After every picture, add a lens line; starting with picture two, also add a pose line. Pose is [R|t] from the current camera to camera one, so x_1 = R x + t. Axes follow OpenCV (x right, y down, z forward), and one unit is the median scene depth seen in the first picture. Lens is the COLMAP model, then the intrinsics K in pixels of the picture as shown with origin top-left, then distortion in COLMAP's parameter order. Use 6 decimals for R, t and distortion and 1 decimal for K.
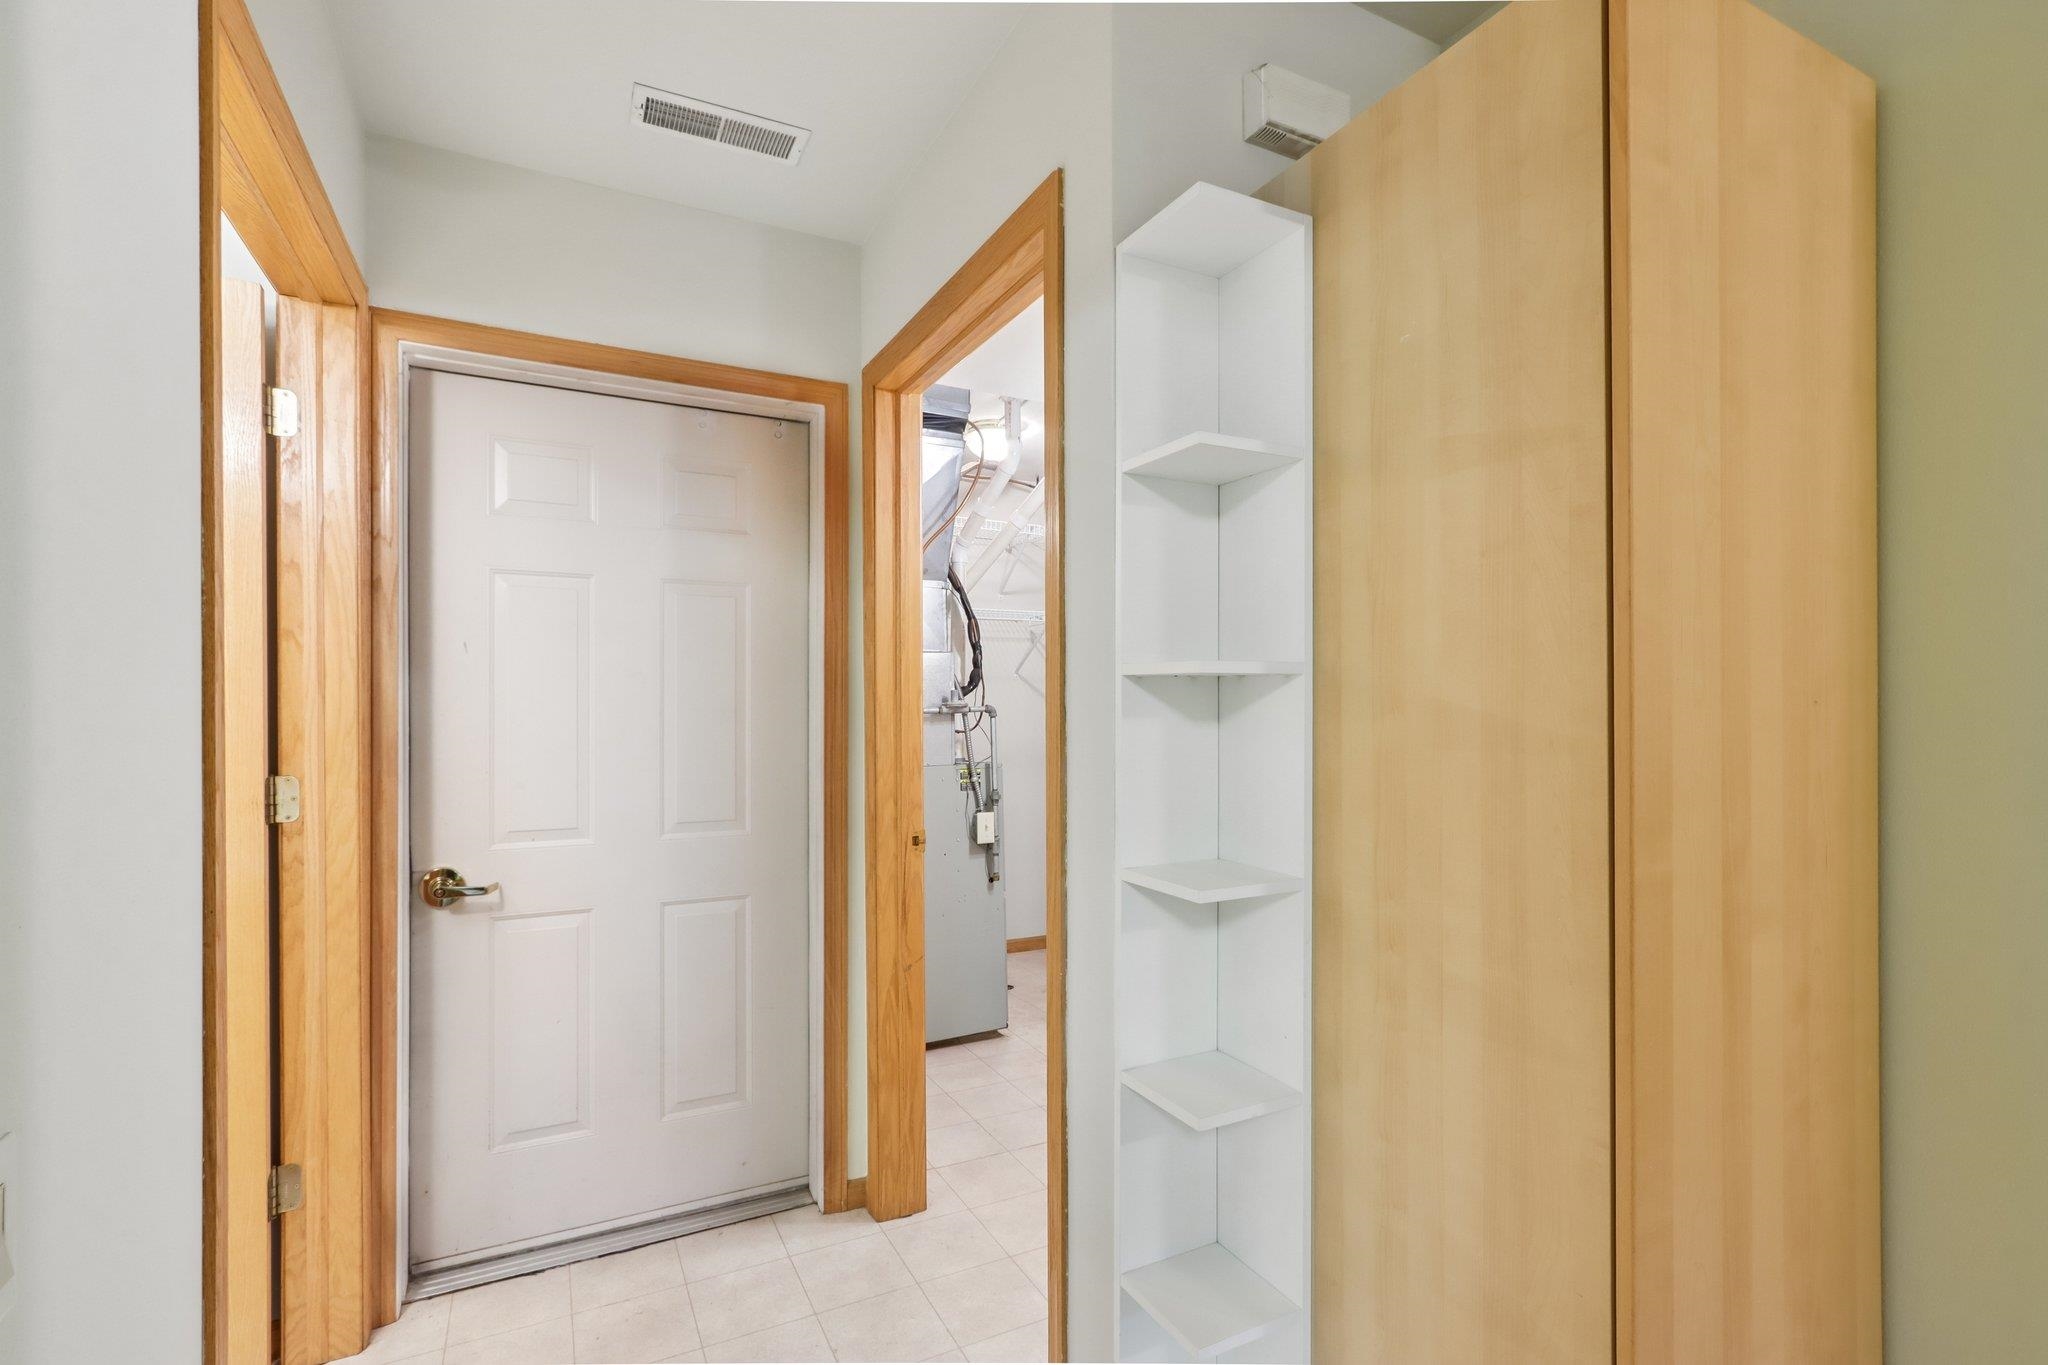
lens RADIAL K [[958.1, 0, 1019.5], [0, 958.1, 694.9], [0, 0, 1]] dist [-0.023218, 0.004155]
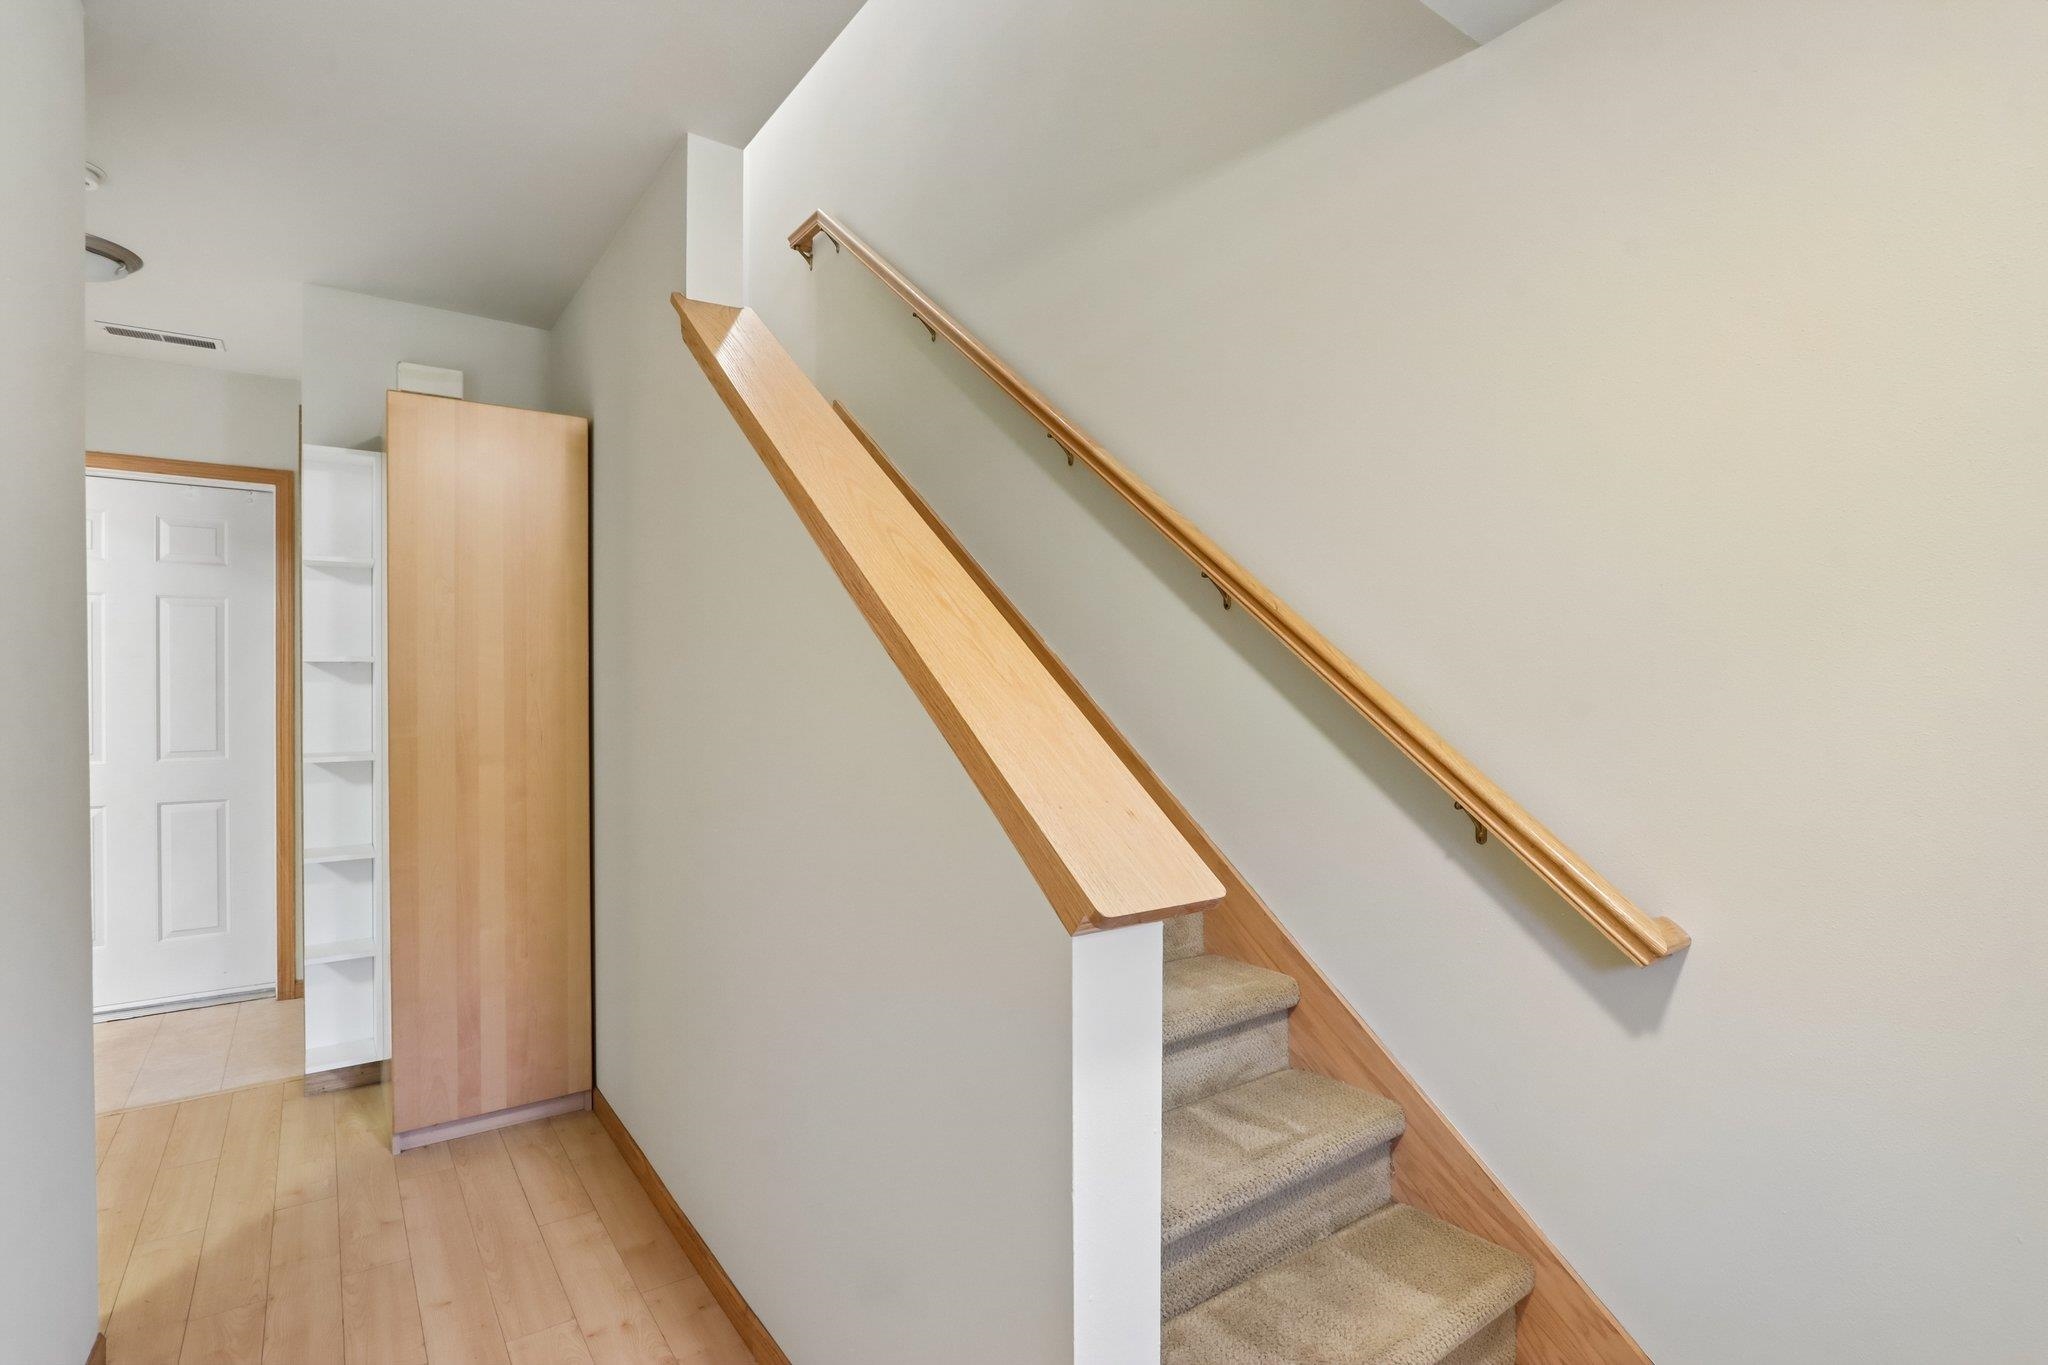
lens RADIAL K [[958.1, 0, 1023.3], [0, 958.1, 681.1], [0, 0, 1]] dist [-0.023218, 0.004155]
pose [[0.985503, 0.007012, 0.169512, 0.748586], [-0.009354, 0.999871, 0.013020, -0.013795], [-0.169398, -0.014417, 0.985442, -0.745372]]
